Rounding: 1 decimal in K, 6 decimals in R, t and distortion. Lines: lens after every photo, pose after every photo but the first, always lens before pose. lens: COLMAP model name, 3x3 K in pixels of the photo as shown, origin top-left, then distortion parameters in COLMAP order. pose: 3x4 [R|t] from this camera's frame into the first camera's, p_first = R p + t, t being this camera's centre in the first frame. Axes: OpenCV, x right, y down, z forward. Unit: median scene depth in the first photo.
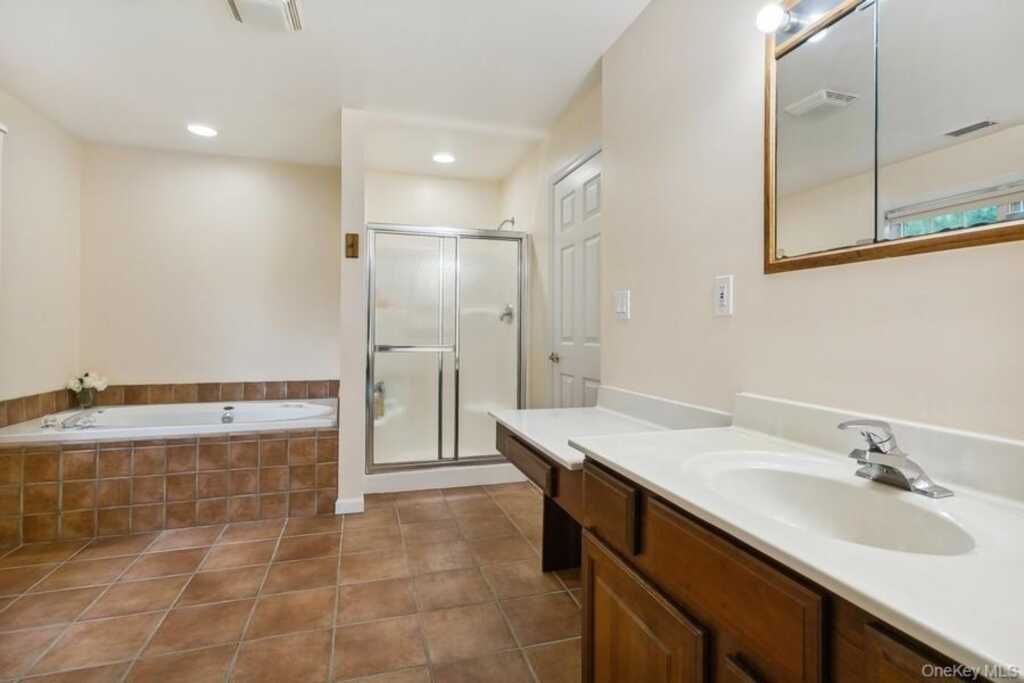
lens RADIAL K [[496.4, 0, 512.7], [0, 496.4, 331.5], [0, 0, 1]] dist [0.004492, 0.000600]
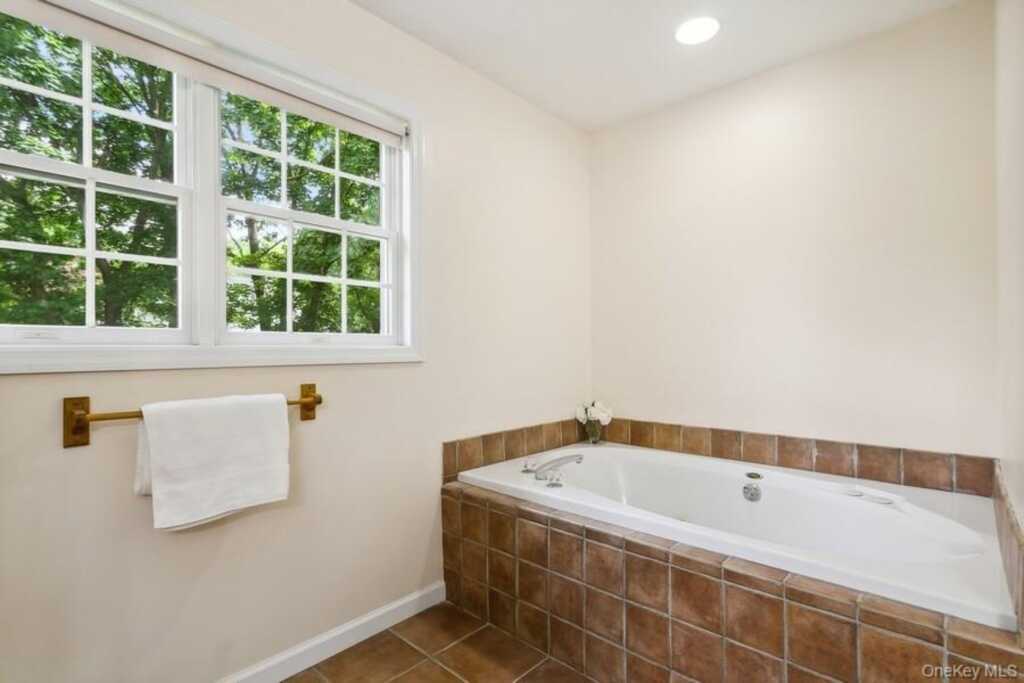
lens RADIAL K [[496.4, 0, 512.4], [0, 496.4, 338.2], [0, 0, 1]] dist [0.004492, 0.000600]
pose [[0.504608, -0.024970, -0.862988, -0.241996], [0.006238, 0.999661, -0.025276, -0.004089], [0.863326, 0.007371, 0.504592, 0.559478]]
